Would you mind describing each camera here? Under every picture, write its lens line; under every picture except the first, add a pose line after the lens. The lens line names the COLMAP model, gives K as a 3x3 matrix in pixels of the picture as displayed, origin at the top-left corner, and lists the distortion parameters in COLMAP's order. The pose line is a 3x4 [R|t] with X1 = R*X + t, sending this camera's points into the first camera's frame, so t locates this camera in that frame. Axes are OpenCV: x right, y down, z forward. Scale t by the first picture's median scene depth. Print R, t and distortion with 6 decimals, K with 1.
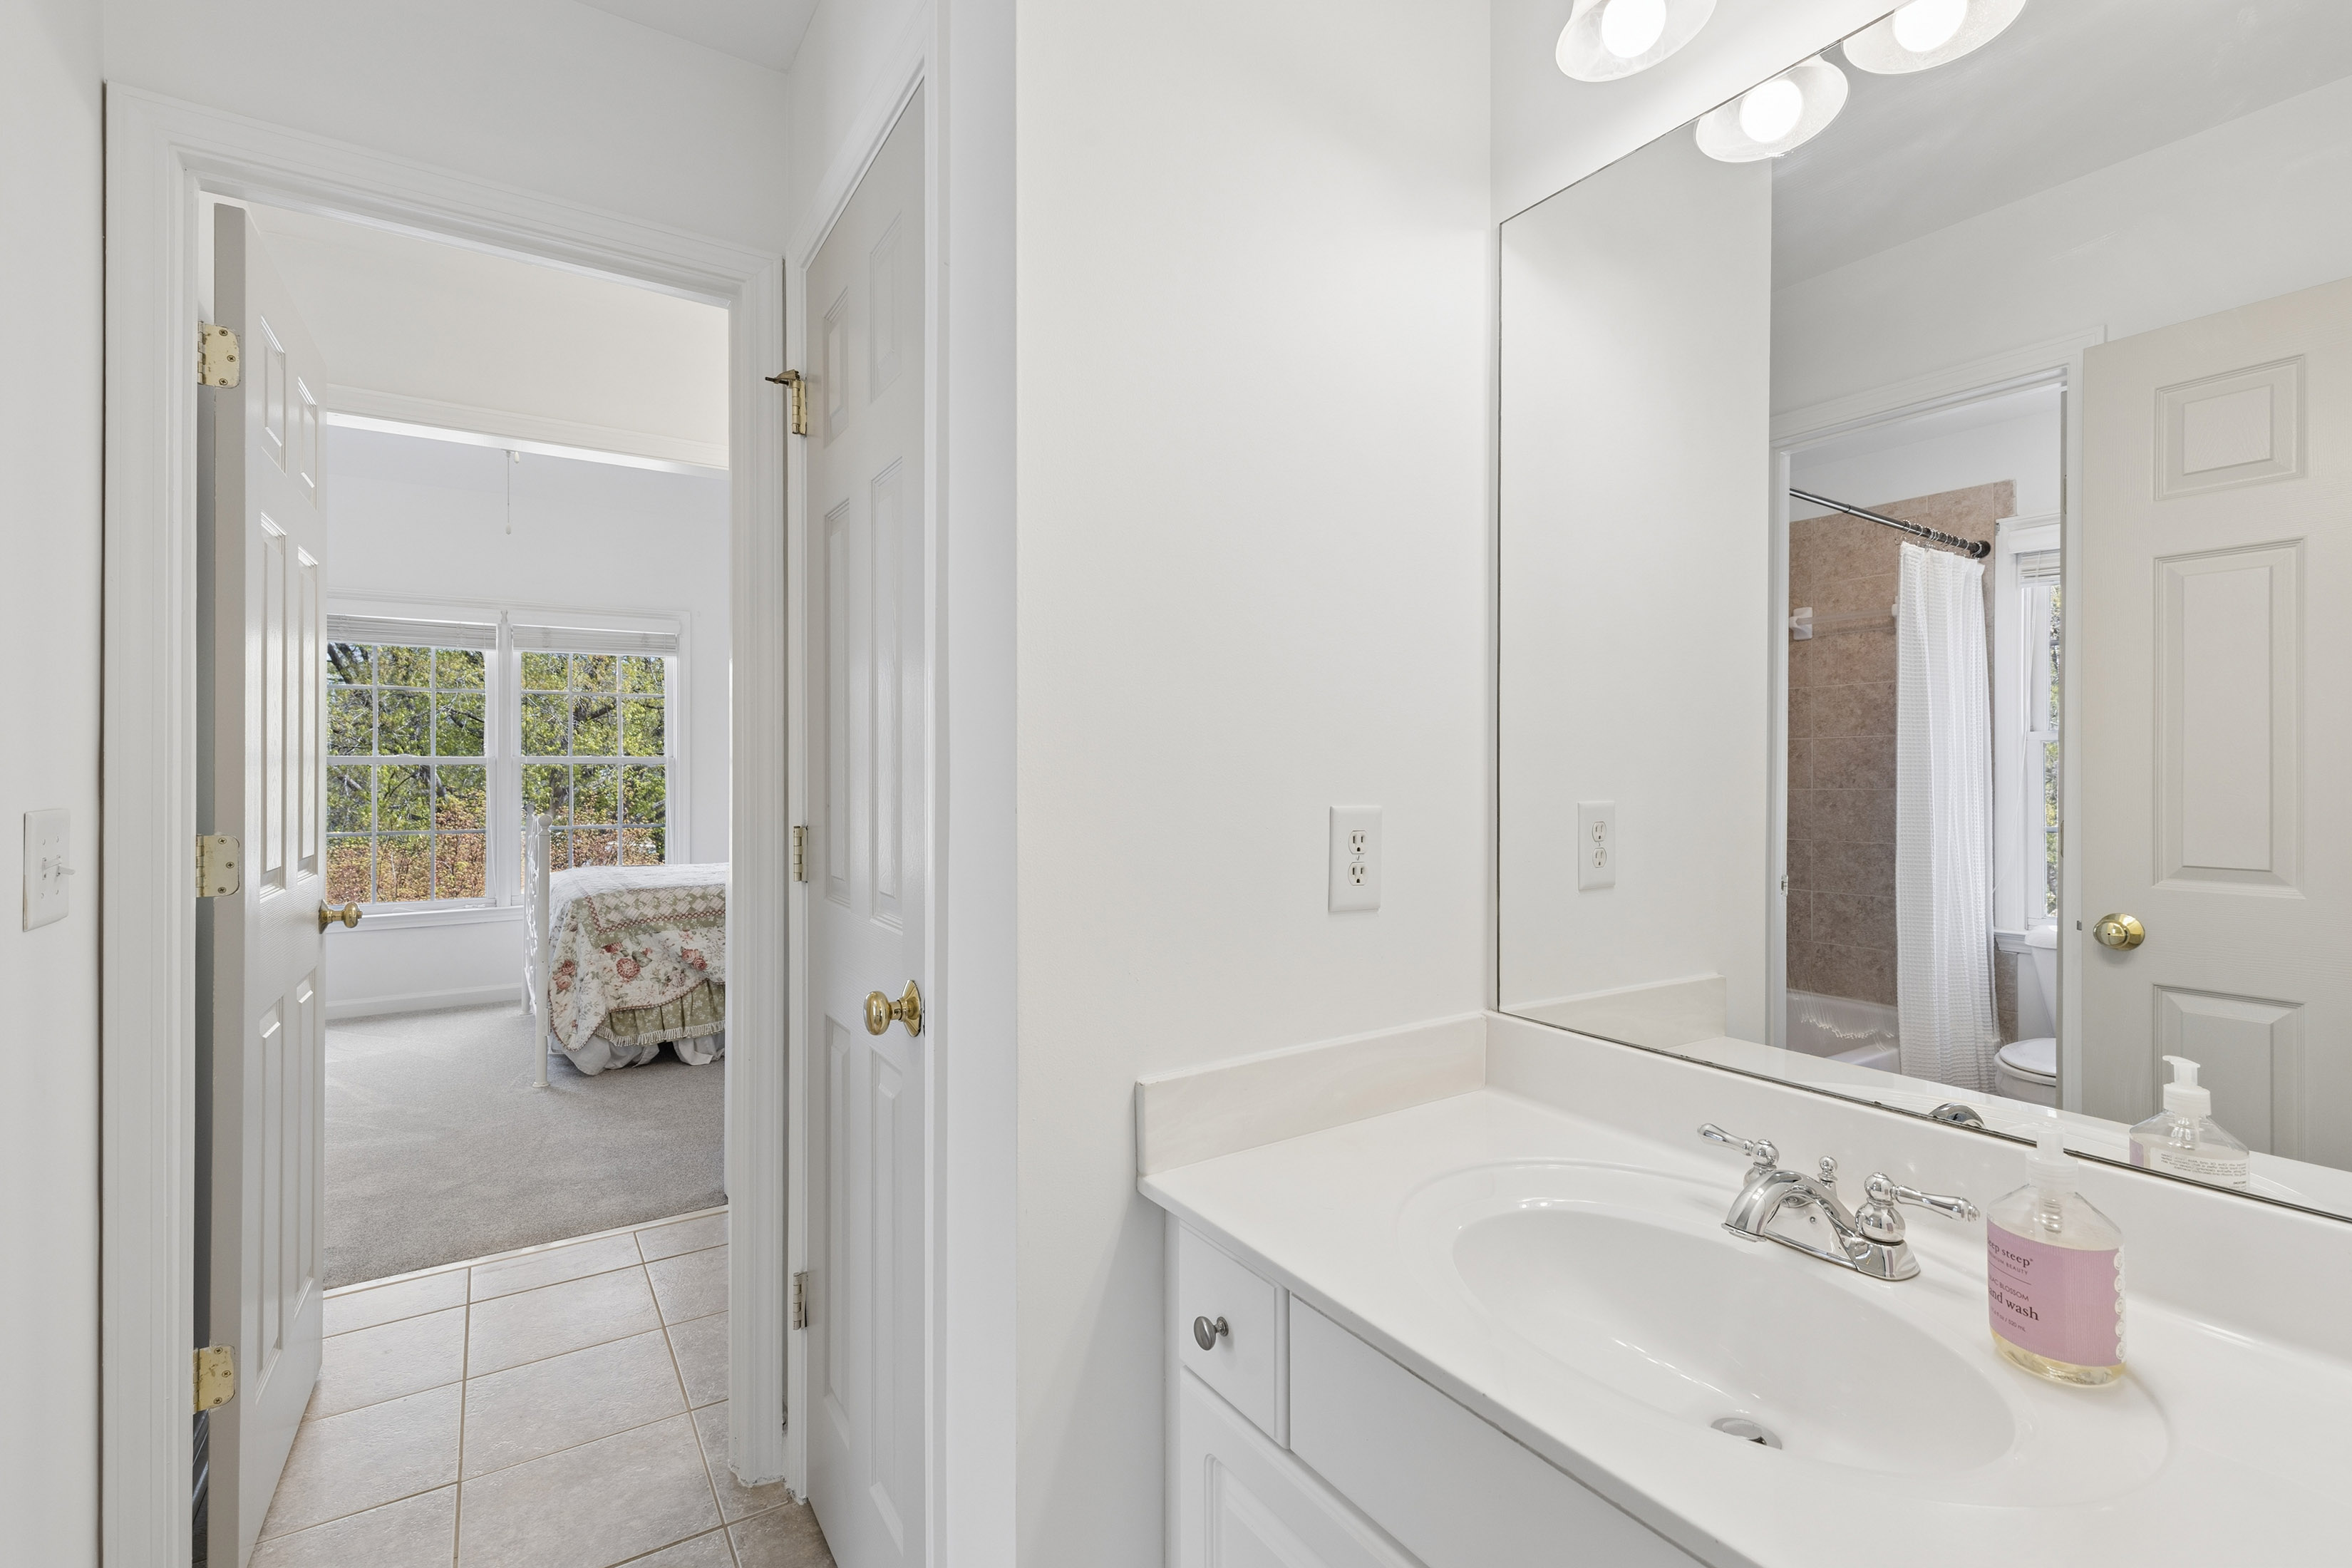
lens RADIAL K [[1058.8, 0, 1180.0], [0, 1058.8, 773.8], [0, 0, 1]] dist [0.008476, -0.002382]
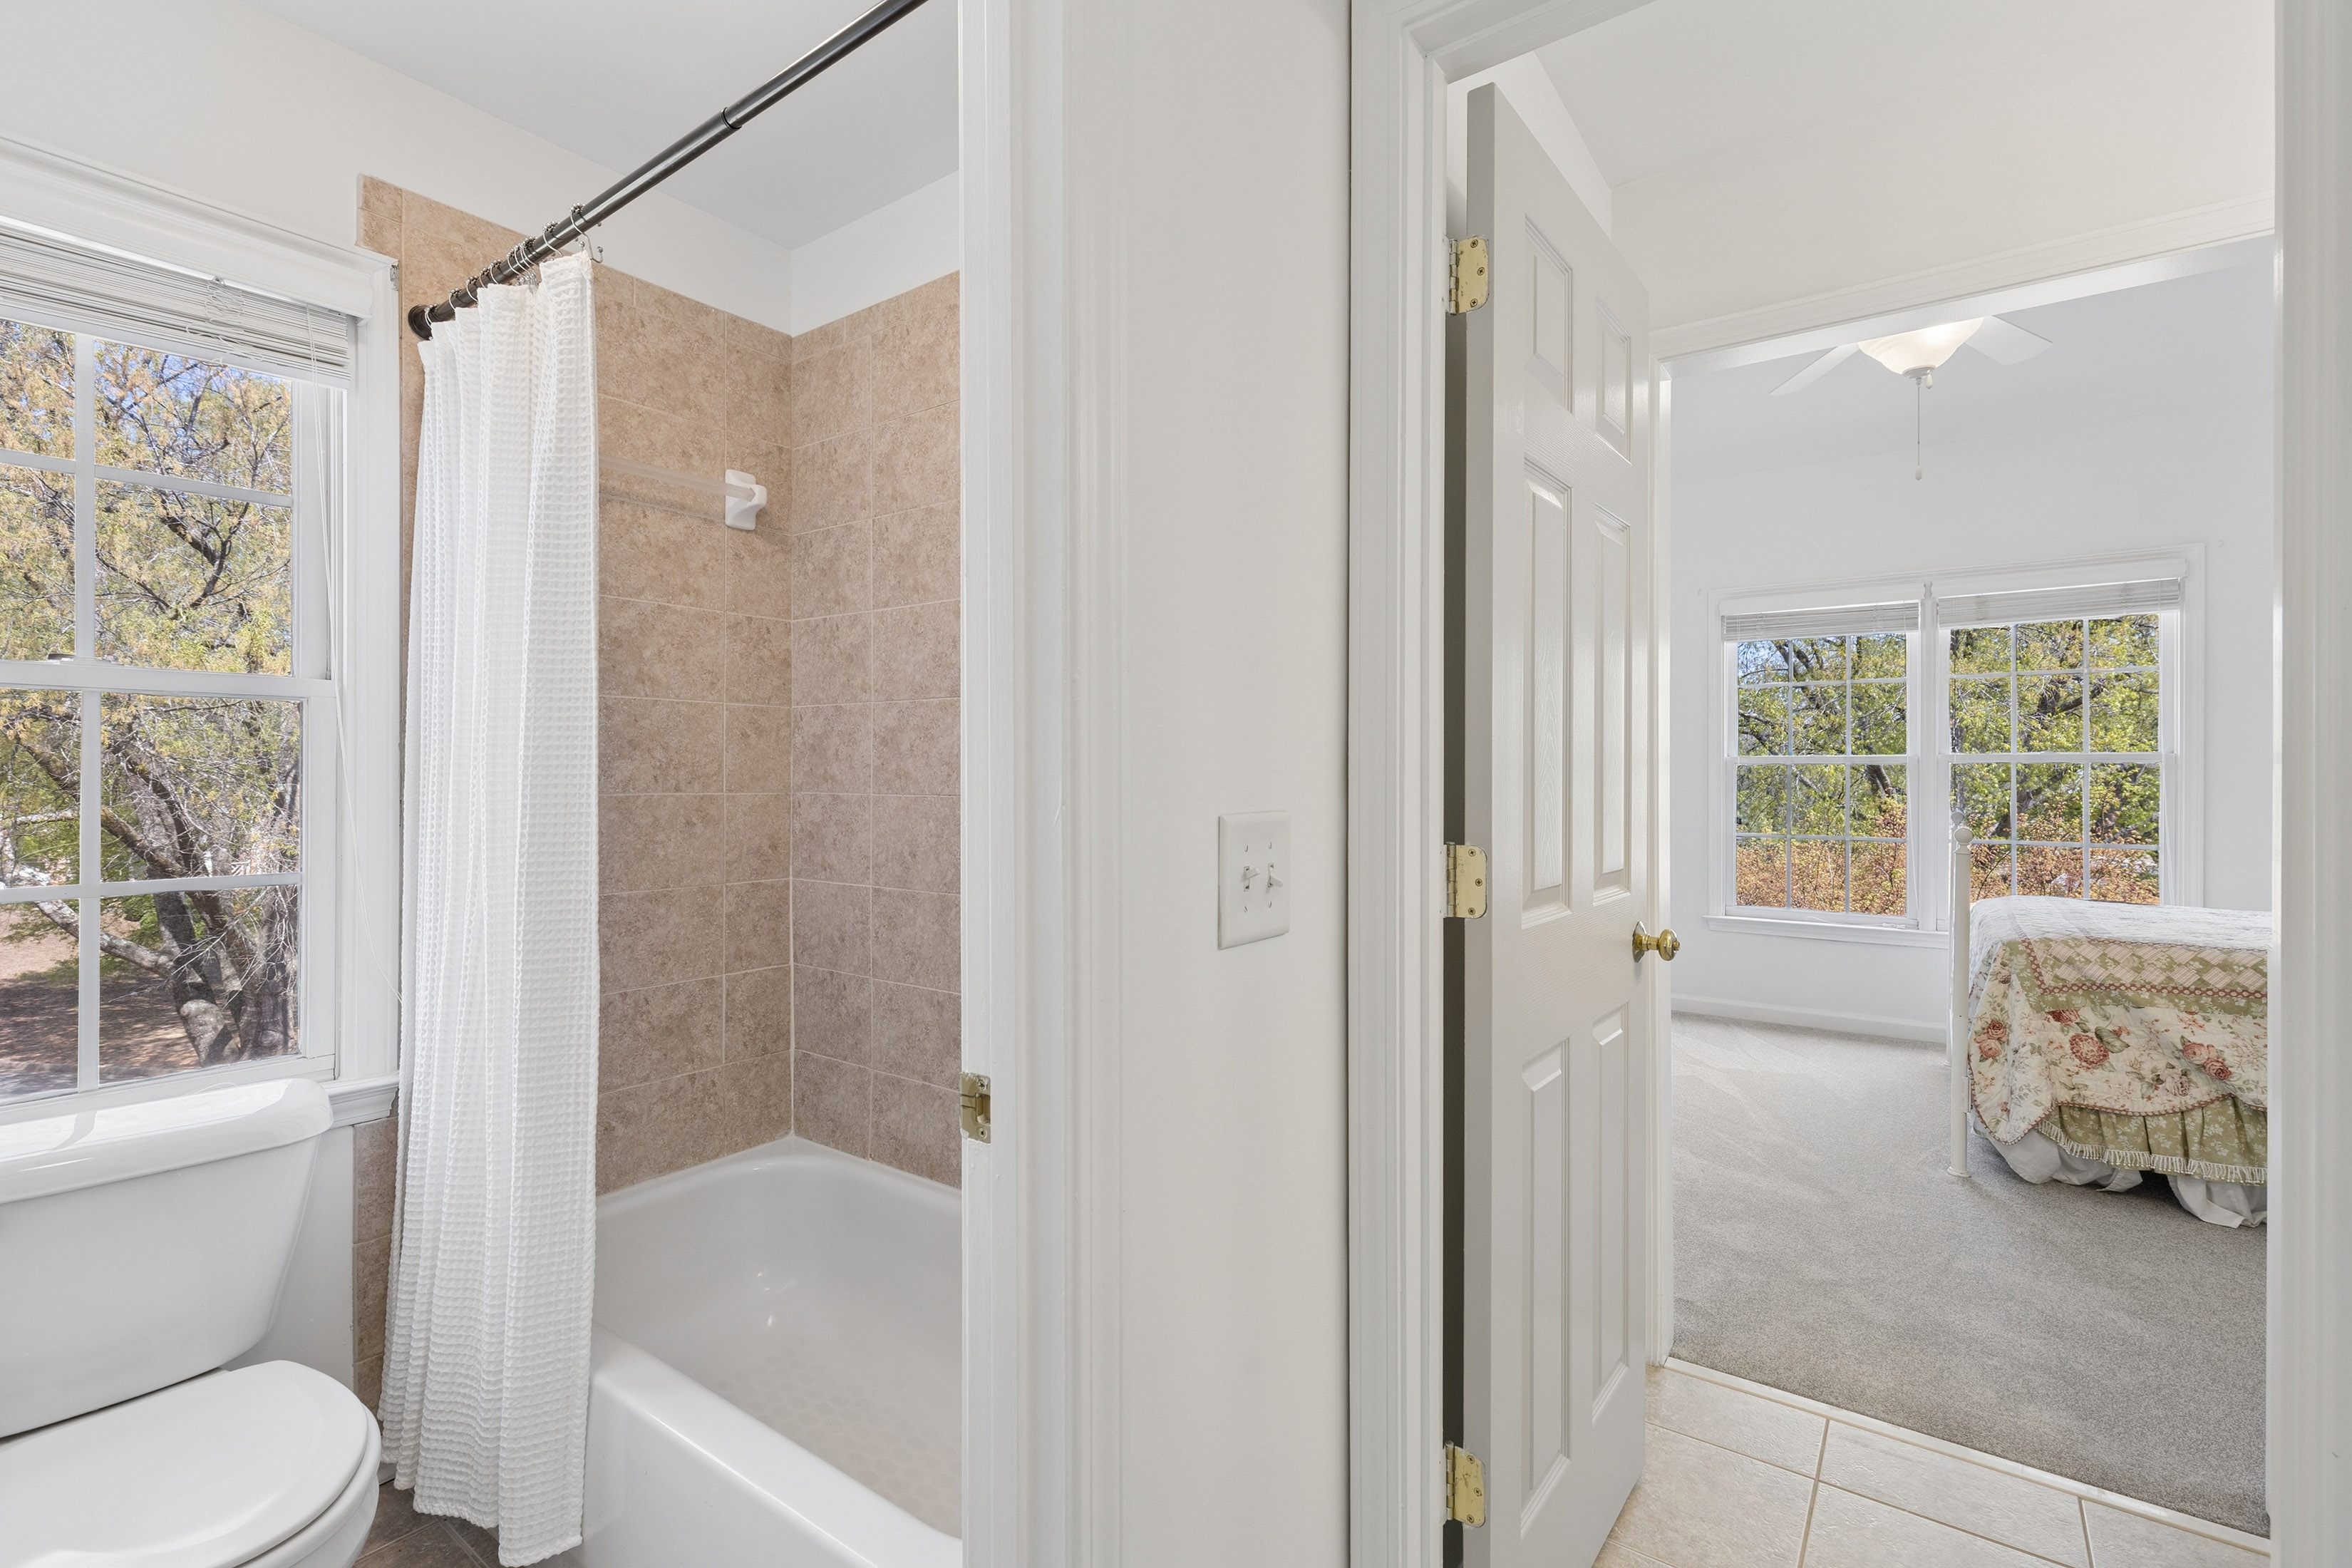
lens RADIAL K [[1058.8, 0, 1182.3], [0, 1058.8, 766.4], [0, 0, 1]] dist [0.008476, -0.002382]
pose [[0.360088, -0.000837, -0.932918, -0.073405], [-0.006002, 0.999977, -0.003214, -0.000304], [0.932899, 0.006756, 0.360075, 0.175393]]
